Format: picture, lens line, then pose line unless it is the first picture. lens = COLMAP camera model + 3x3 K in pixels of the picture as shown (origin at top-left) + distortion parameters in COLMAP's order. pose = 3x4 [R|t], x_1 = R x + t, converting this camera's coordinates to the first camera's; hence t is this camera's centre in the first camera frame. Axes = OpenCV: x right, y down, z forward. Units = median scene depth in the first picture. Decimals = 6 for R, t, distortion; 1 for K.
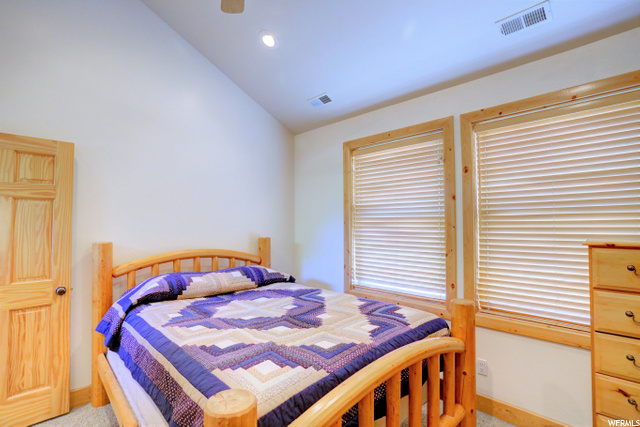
lens RADIAL K [[308.8, 0, 319.3], [0, 308.8, 209.3], [0, 0, 1]] dist [-0.050436, 0.004610]
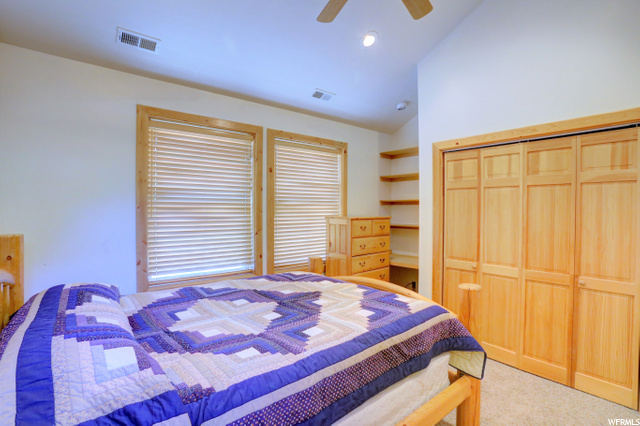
lens RADIAL K [[308.8, 0, 318.7], [0, 308.8, 213.2], [0, 0, 1]] dist [-0.050436, 0.004610]
pose [[0.083485, -0.017845, 0.996349, -0.893136], [-0.049730, 0.998519, 0.022051, 0.023871], [-0.995267, -0.051389, 0.082474, 0.655398]]
